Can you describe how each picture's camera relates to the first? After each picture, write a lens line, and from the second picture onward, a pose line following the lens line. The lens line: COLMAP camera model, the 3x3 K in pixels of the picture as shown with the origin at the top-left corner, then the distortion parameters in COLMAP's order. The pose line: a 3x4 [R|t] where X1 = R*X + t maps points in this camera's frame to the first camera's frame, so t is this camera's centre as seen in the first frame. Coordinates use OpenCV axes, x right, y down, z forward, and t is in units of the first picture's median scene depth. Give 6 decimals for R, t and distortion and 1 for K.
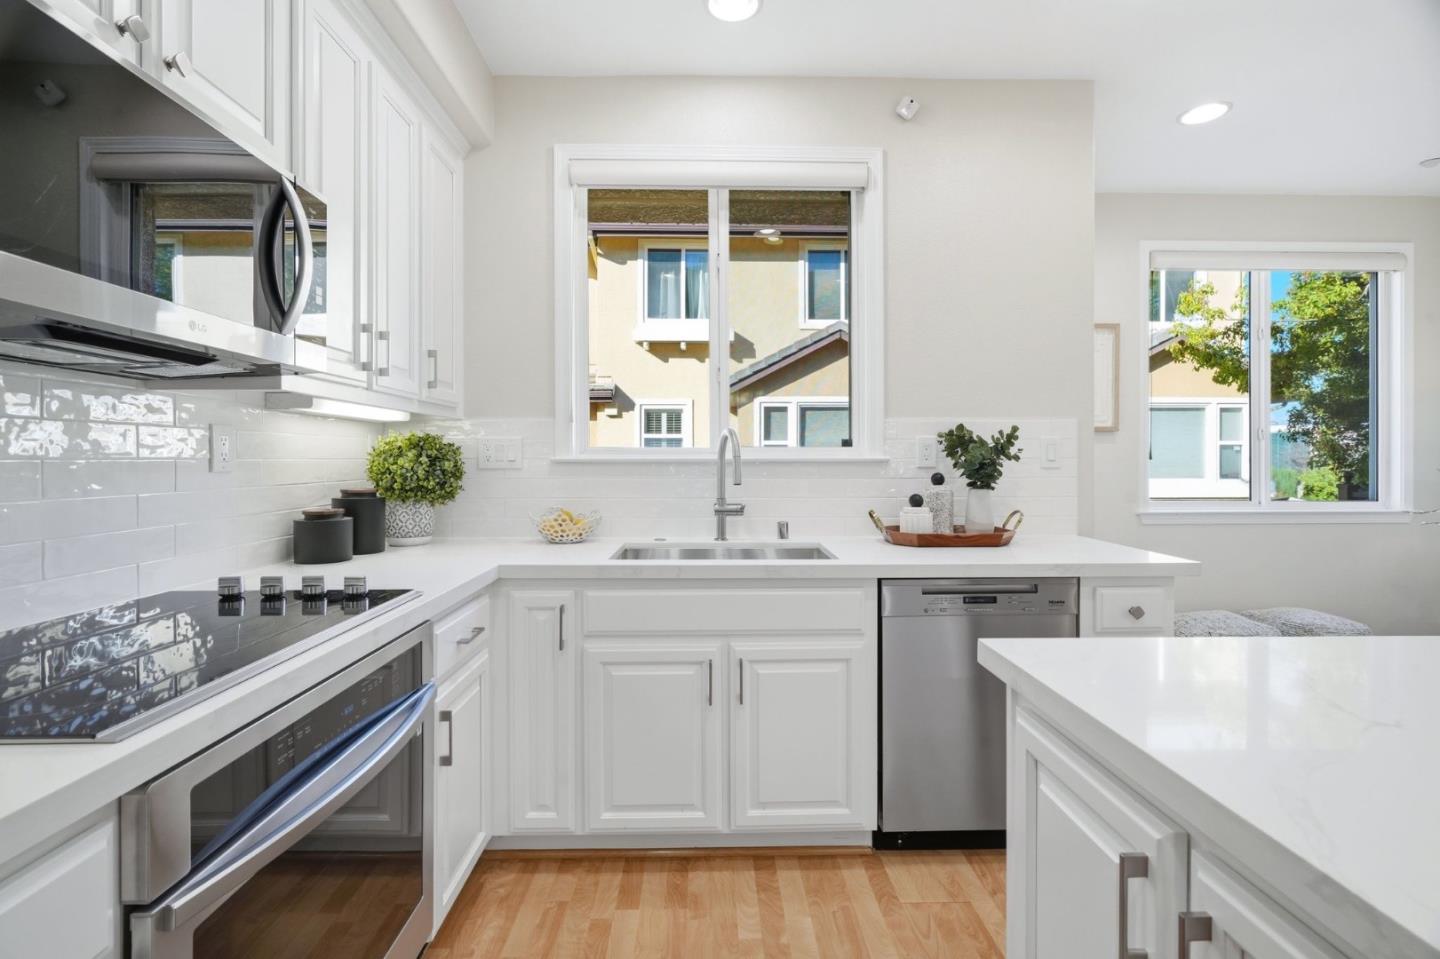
lens RADIAL K [[657.0, 0, 726.6], [0, 657.0, 457.6], [0, 0, 1]] dist [-0.008562, 0.003021]
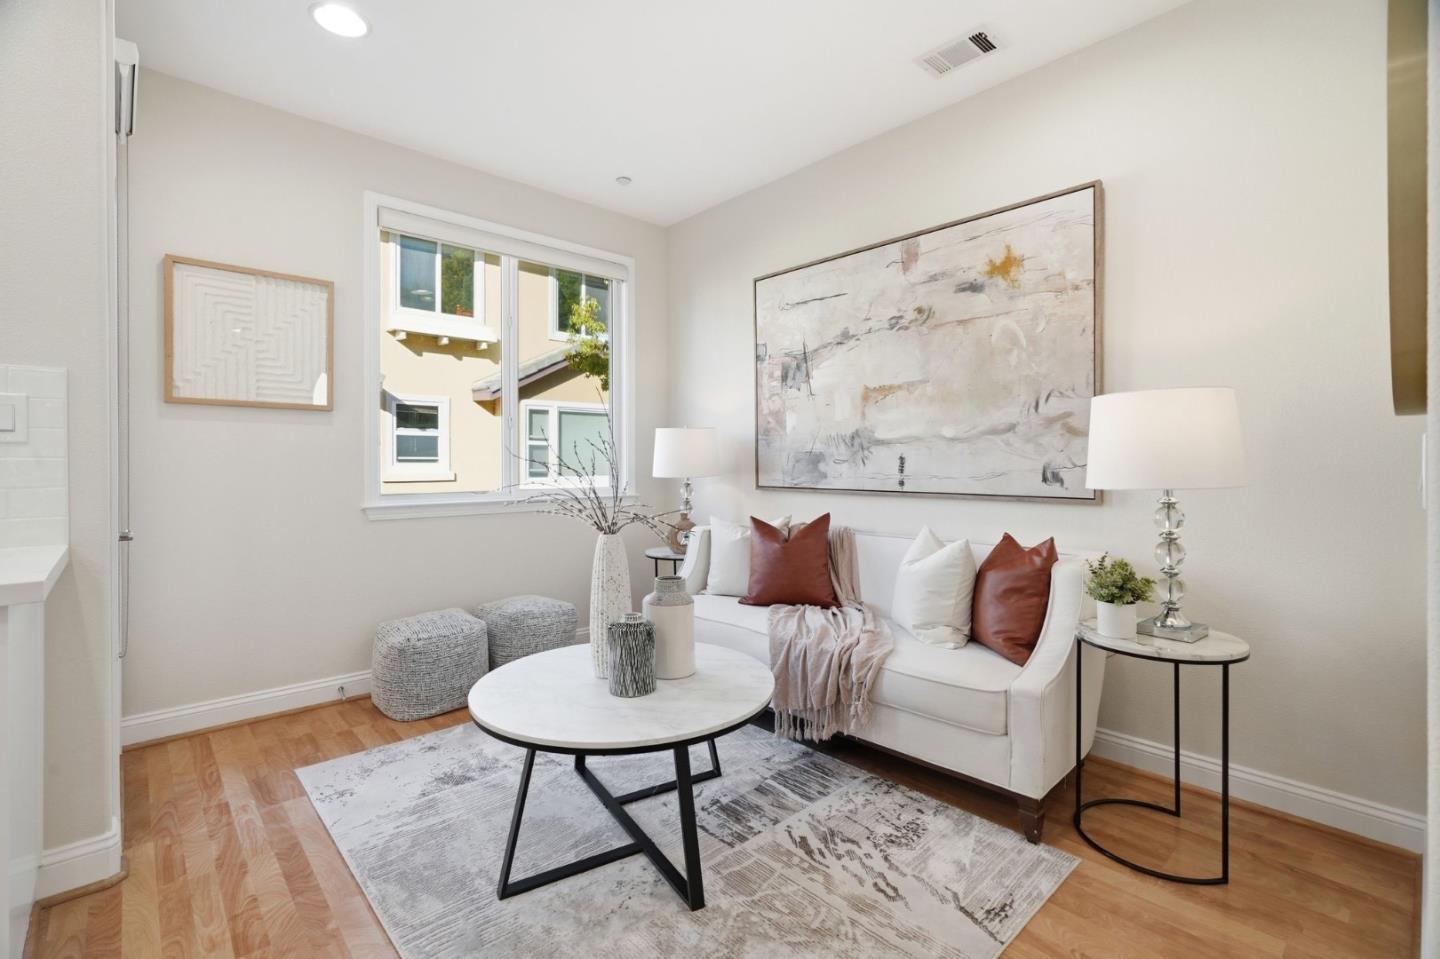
lens RADIAL K [[657.0, 0, 725.6], [0, 657.0, 463.0], [0, 0, 1]] dist [-0.008562, 0.003021]
pose [[0.758125, -0.002607, 0.652104, 0.722271], [0.000360, 0.999994, 0.003579, 0.039324], [-0.652109, -0.002479, 0.758121, 0.074897]]
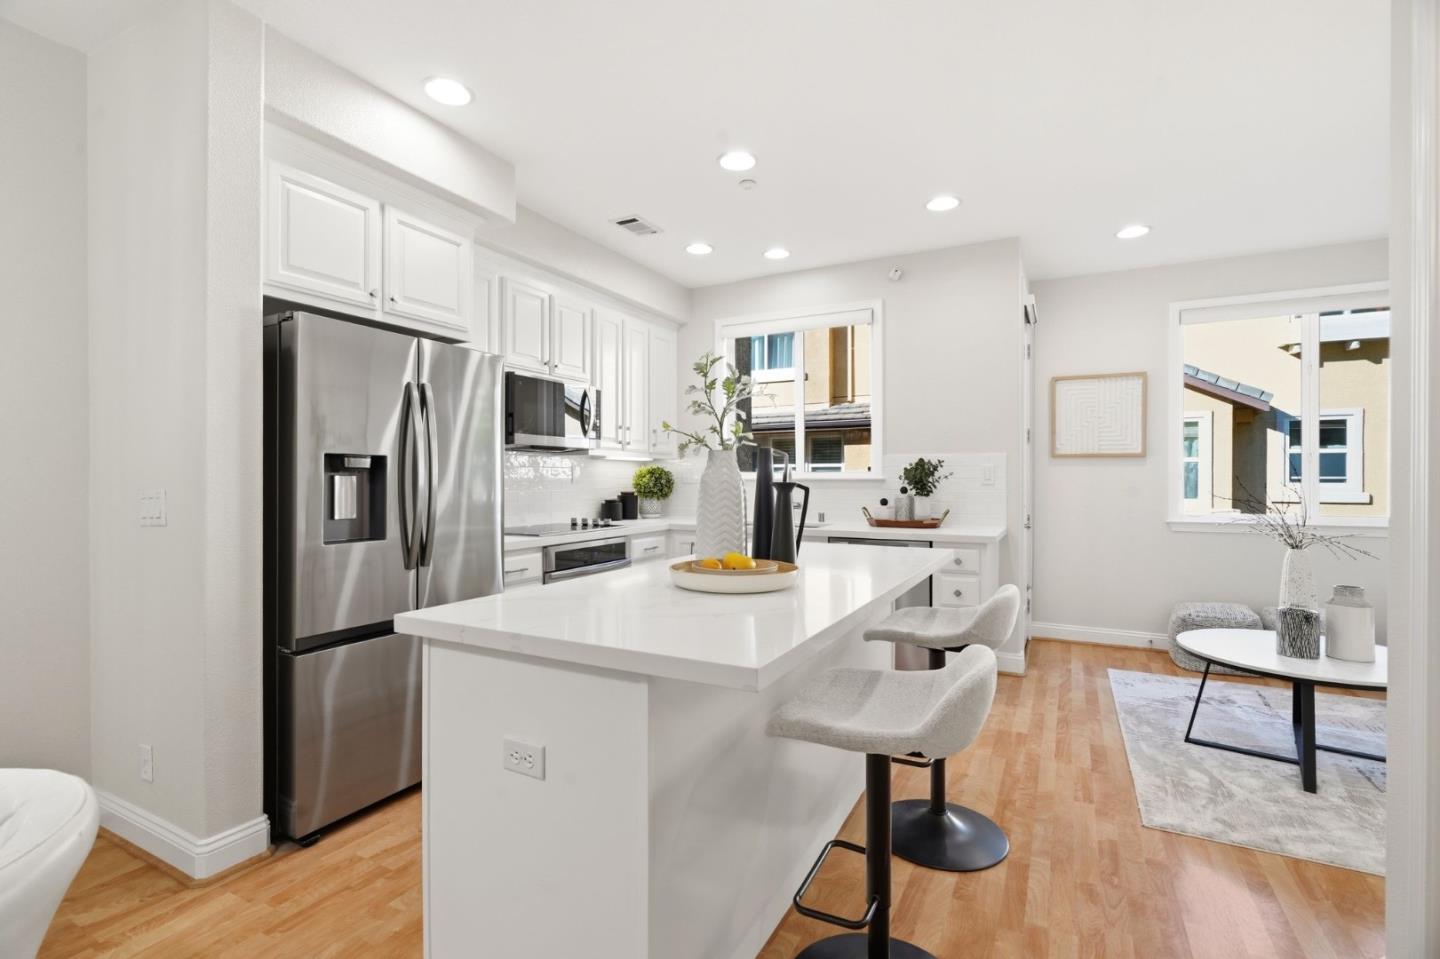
lens RADIAL K [[657.0, 0, 723.5], [0, 657.0, 482.6], [0, 0, 1]] dist [-0.008562, 0.003021]
pose [[0.871179, 0.003156, -0.490956, 0.847590], [0.001528, 0.999957, 0.009140, -0.004190], [0.490963, -0.008713, 0.871137, -0.830499]]
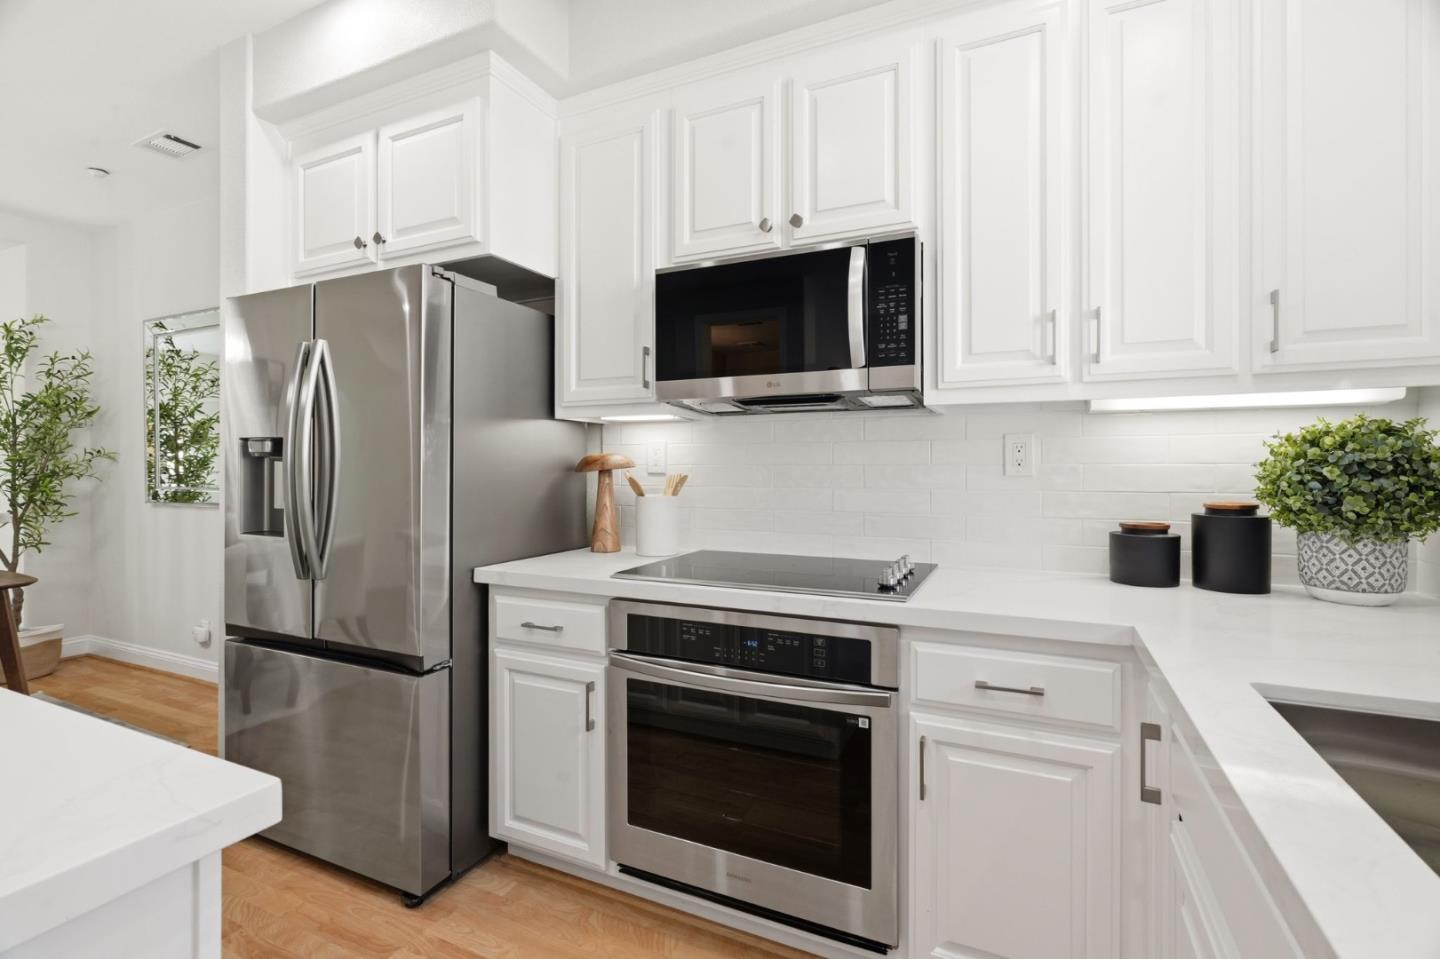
lens RADIAL K [[657.0, 0, 721.3], [0, 657.0, 472.2], [0, 0, 1]] dist [-0.008562, 0.003021]
pose [[-0.461630, 0.002665, -0.887069, 0.351610], [0.002186, 0.999996, 0.001866, 0.008827], [0.887070, -0.001078, -0.461634, 0.814835]]
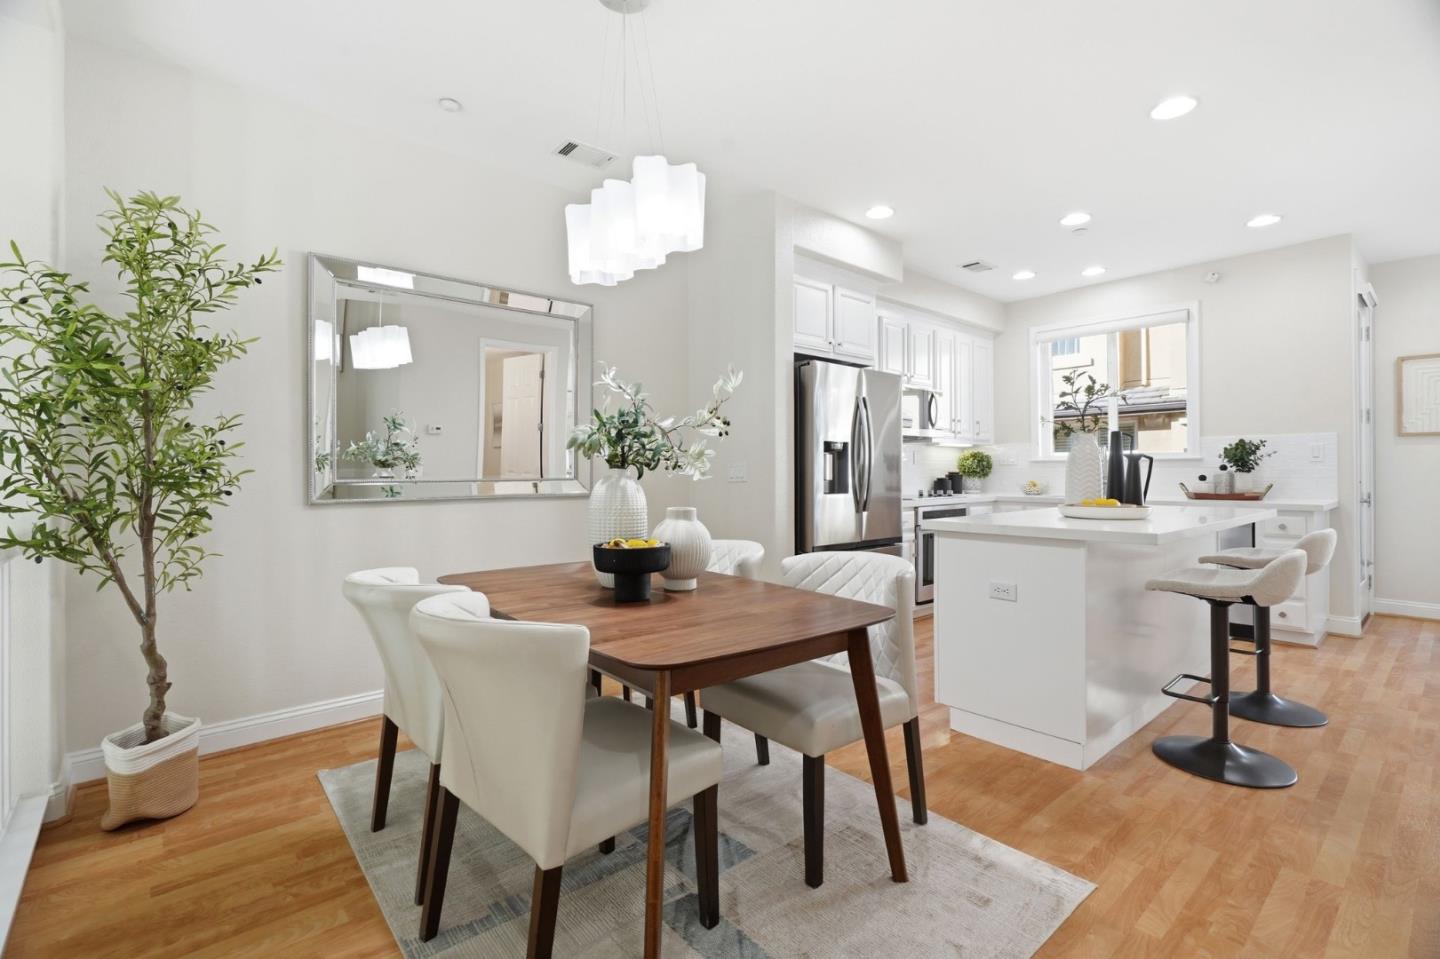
lens RADIAL K [[657.0, 0, 718.2], [0, 657.0, 470.3], [0, 0, 1]] dist [-0.008562, 0.003021]
pose [[0.631688, -0.004061, -0.775212, 0.990145], [0.006096, 0.999981, -0.000272, 0.035797], [0.775198, -0.004554, 0.631701, -1.575457]]
